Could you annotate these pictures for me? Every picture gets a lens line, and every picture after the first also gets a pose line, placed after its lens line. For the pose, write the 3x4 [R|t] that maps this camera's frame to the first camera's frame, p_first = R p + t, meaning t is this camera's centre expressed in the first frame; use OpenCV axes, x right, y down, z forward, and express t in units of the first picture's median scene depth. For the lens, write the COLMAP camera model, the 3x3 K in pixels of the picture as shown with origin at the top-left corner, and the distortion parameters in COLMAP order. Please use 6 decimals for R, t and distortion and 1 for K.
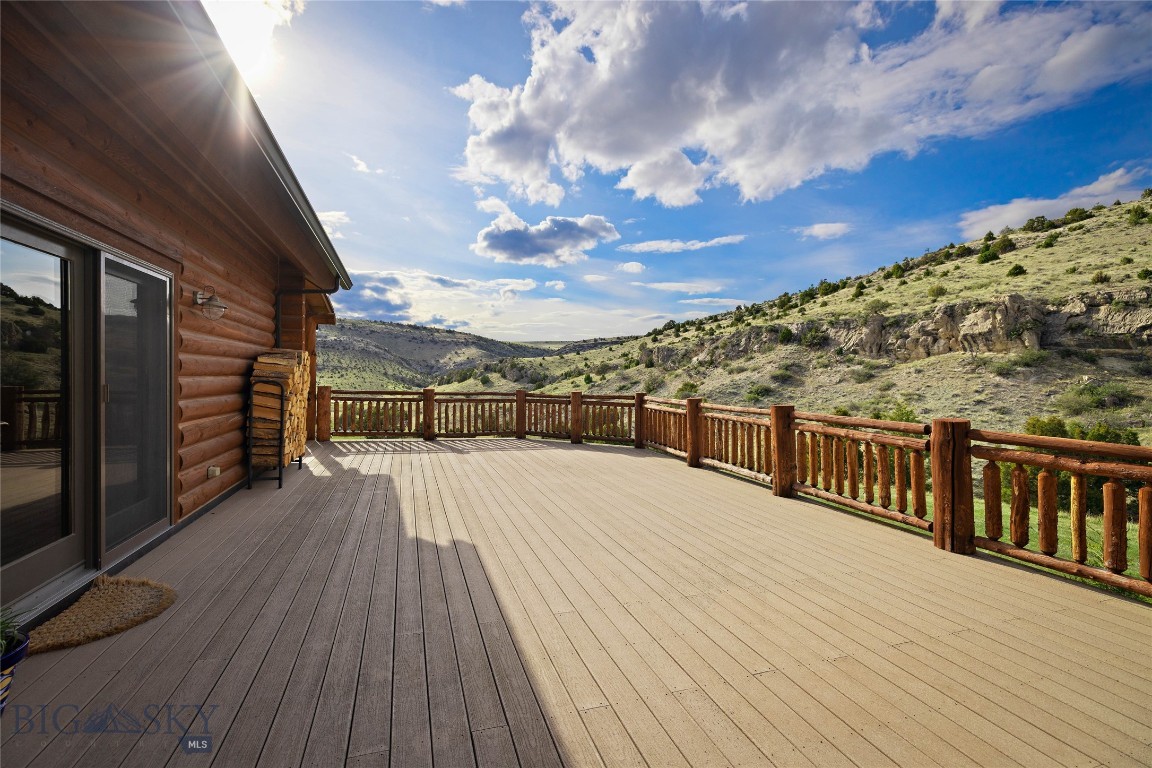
lens RADIAL K [[492.3, 0, 574.1], [0, 492.3, 398.9], [0, 0, 1]] dist [0.015090, -0.001817]
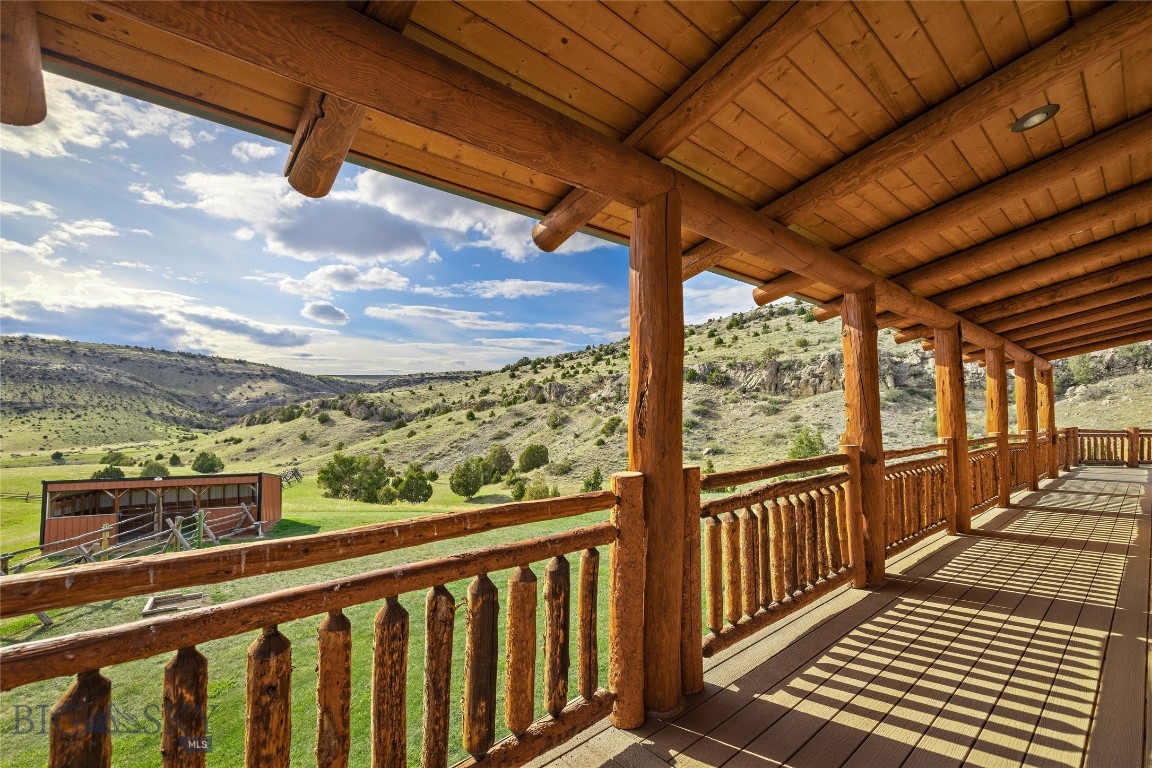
lens RADIAL K [[492.3, 0, 567.1], [0, 492.3, 411.3], [0, 0, 1]] dist [0.015090, -0.001817]
pose [[0.928560, -0.011772, 0.370996, -0.124492], [0.028940, 0.998751, -0.040741, -0.003036], [-0.370053, 0.048567, 0.927740, 0.024160]]
